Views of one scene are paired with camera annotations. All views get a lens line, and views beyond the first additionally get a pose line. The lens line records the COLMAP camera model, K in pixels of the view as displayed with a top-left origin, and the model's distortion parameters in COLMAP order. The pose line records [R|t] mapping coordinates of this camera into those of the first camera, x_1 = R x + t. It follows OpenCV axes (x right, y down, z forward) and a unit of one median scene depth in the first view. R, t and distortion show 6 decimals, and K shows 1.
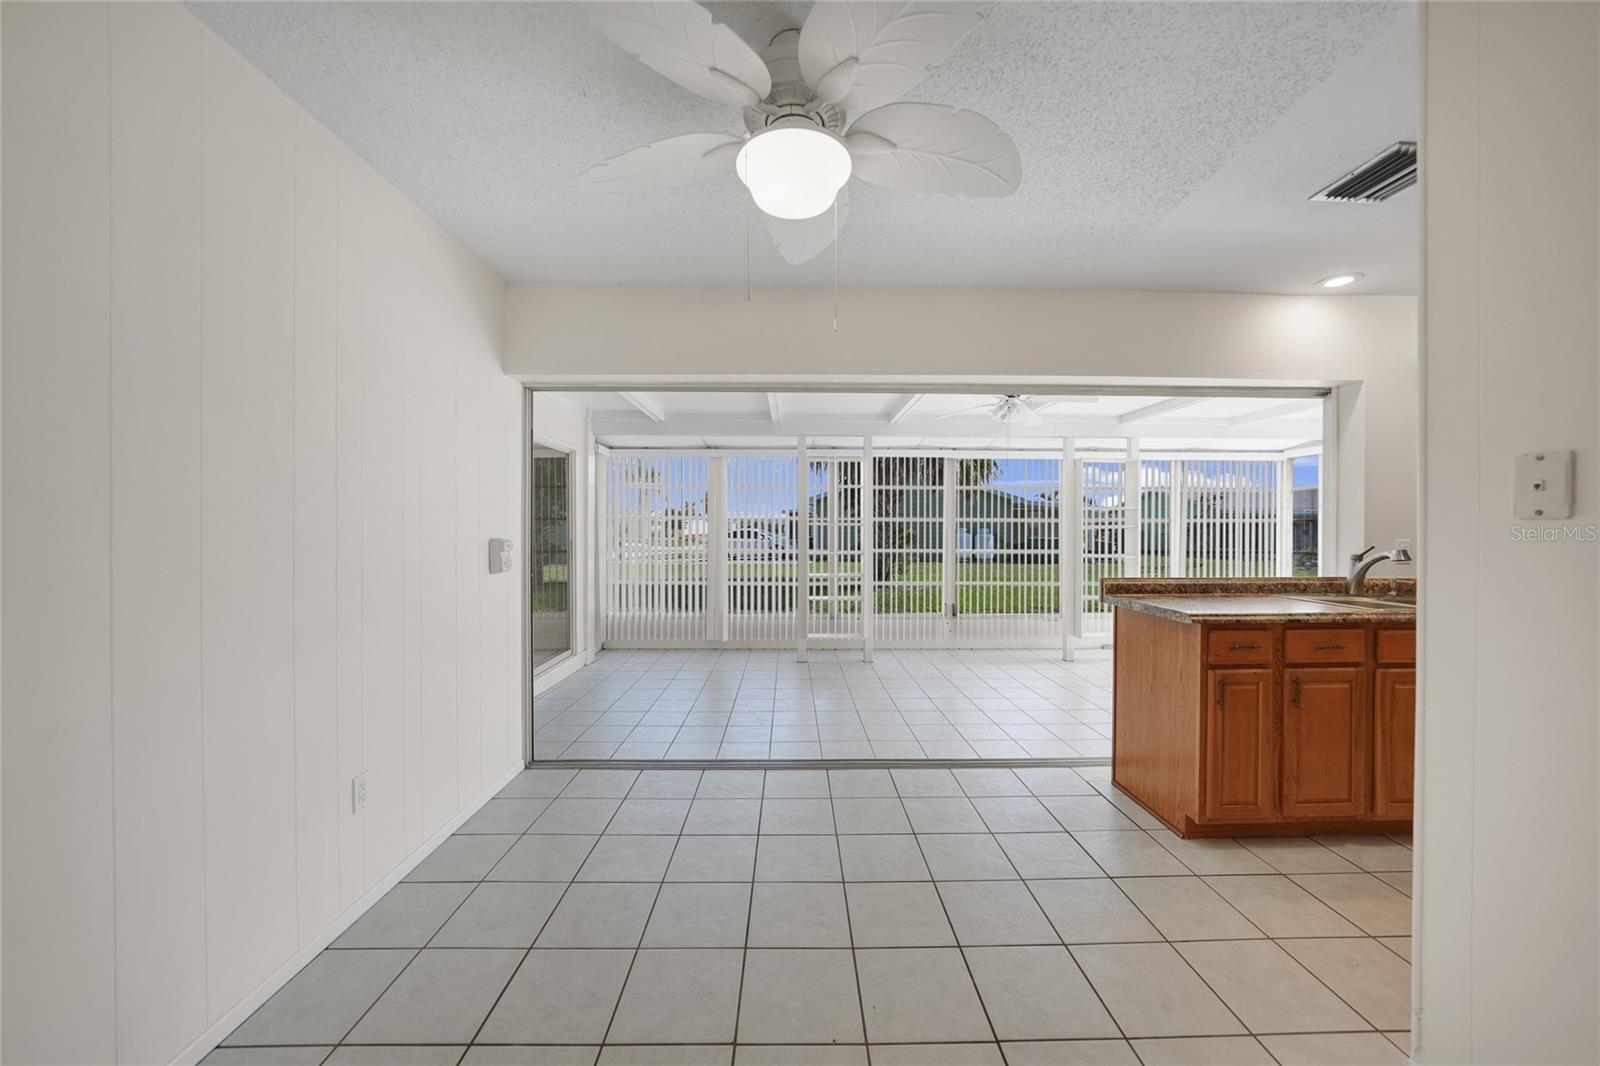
lens RADIAL K [[562.5, 0, 802.9], [0, 562.5, 528.5], [0, 0, 1]] dist [-0.011682, 0.000194]
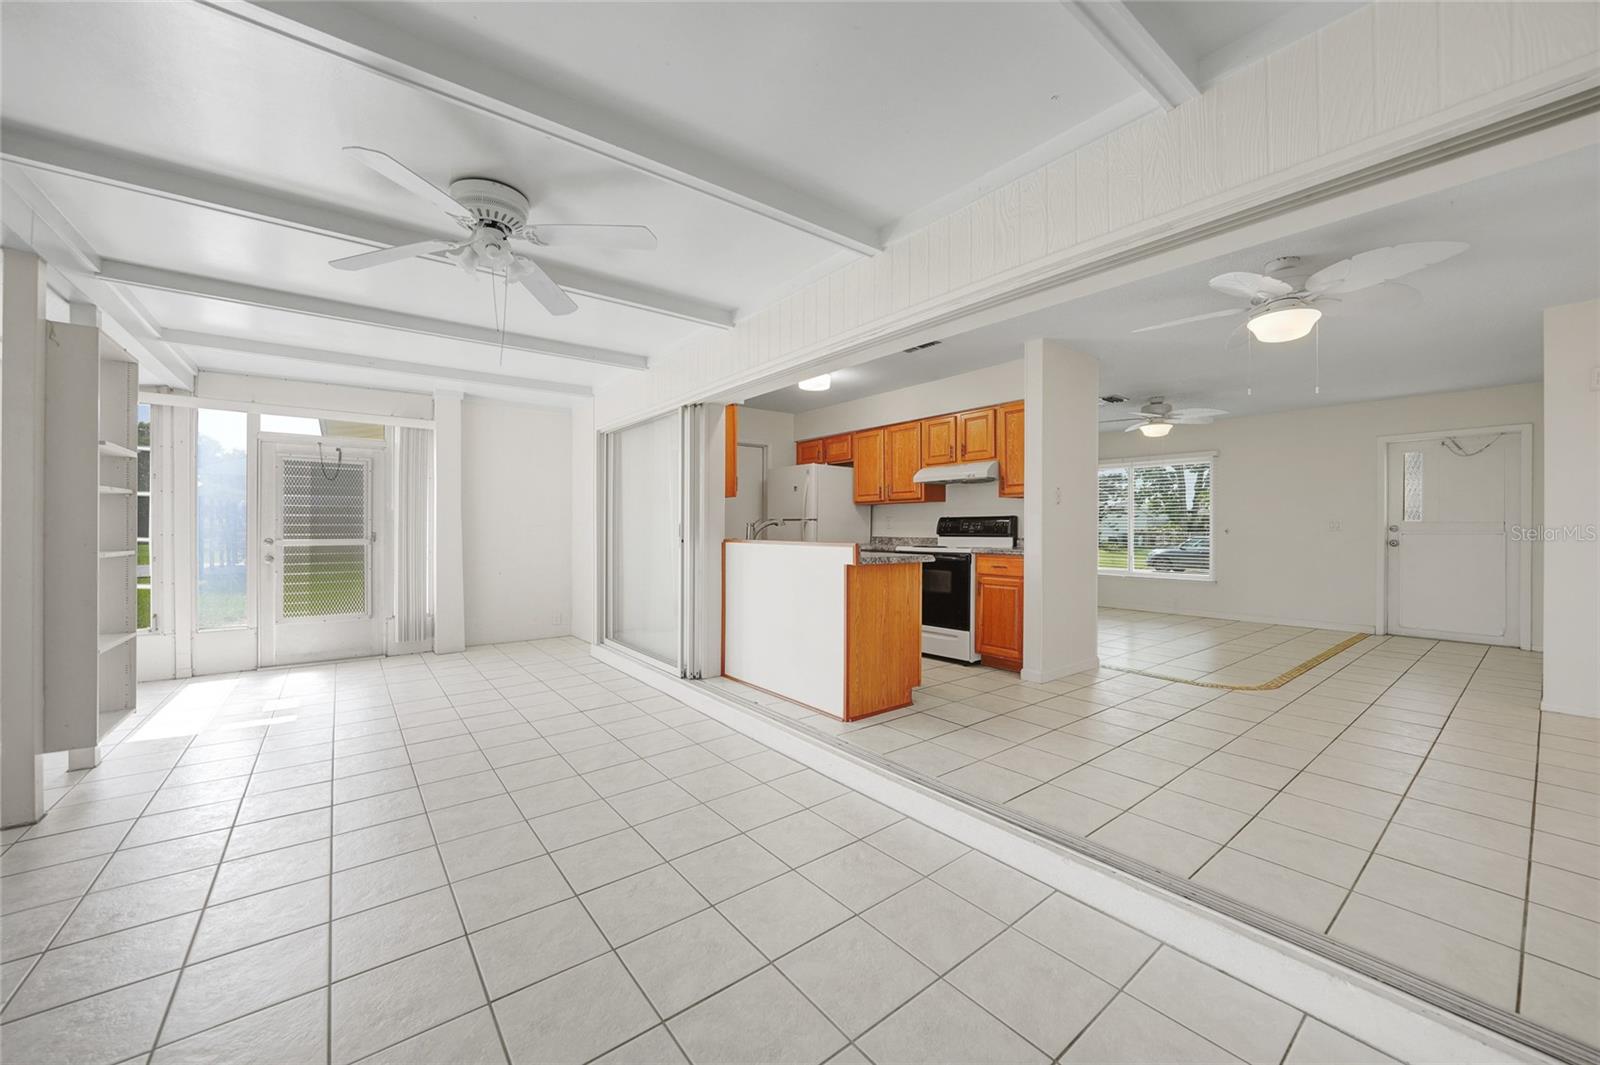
lens RADIAL K [[534.5, 0, 812.2], [0, 534.5, 528.3], [0, 0, 1]] dist [-0.024337, 0.003137]
pose [[-0.563927, -0.008791, 0.825778, -0.281403], [-0.005870, 0.999961, 0.006637, 0.047112], [-0.825804, -0.001104, -0.563957, 1.554468]]
